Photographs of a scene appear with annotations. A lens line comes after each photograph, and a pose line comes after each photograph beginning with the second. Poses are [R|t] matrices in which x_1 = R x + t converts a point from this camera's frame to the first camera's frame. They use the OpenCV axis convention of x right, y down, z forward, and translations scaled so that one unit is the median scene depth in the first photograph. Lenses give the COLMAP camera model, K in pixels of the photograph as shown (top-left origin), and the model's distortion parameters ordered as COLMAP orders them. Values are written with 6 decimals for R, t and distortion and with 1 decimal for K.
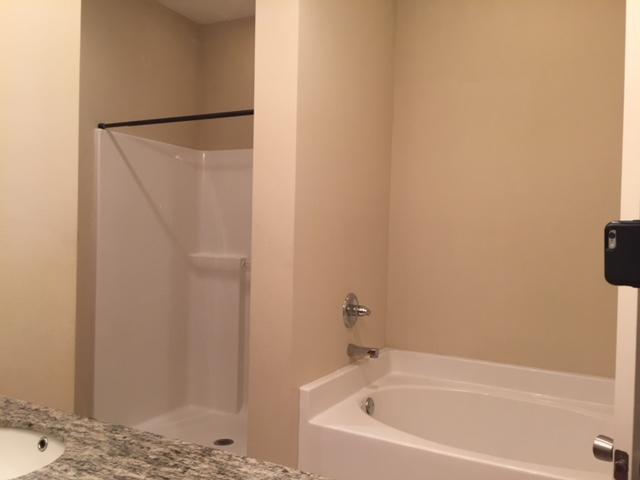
lens RADIAL K [[546.2, 0, 319.7], [0, 546.2, 239.7], [0, 0, 1]] dist [0.029460, -0.039560]
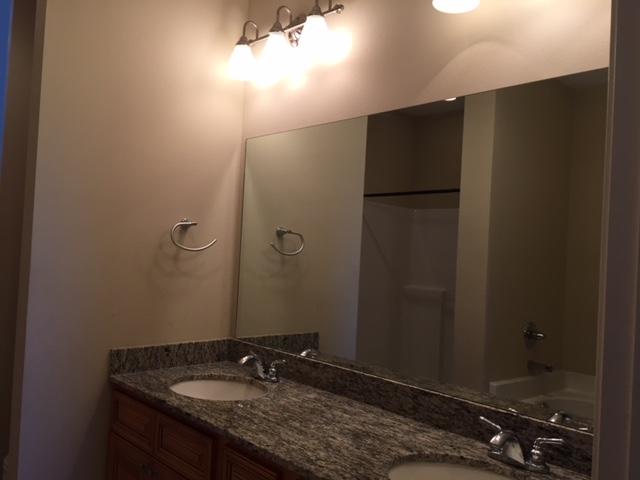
lens RADIAL K [[546.2, 0, 320.6], [0, 546.2, 241.9], [0, 0, 1]] dist [0.029460, -0.039560]
pose [[0.941413, 0.018706, -0.336736, 0.020356], [-0.036733, 0.998208, -0.047244, -0.014508], [0.335249, 0.056845, 0.940413, -0.431579]]
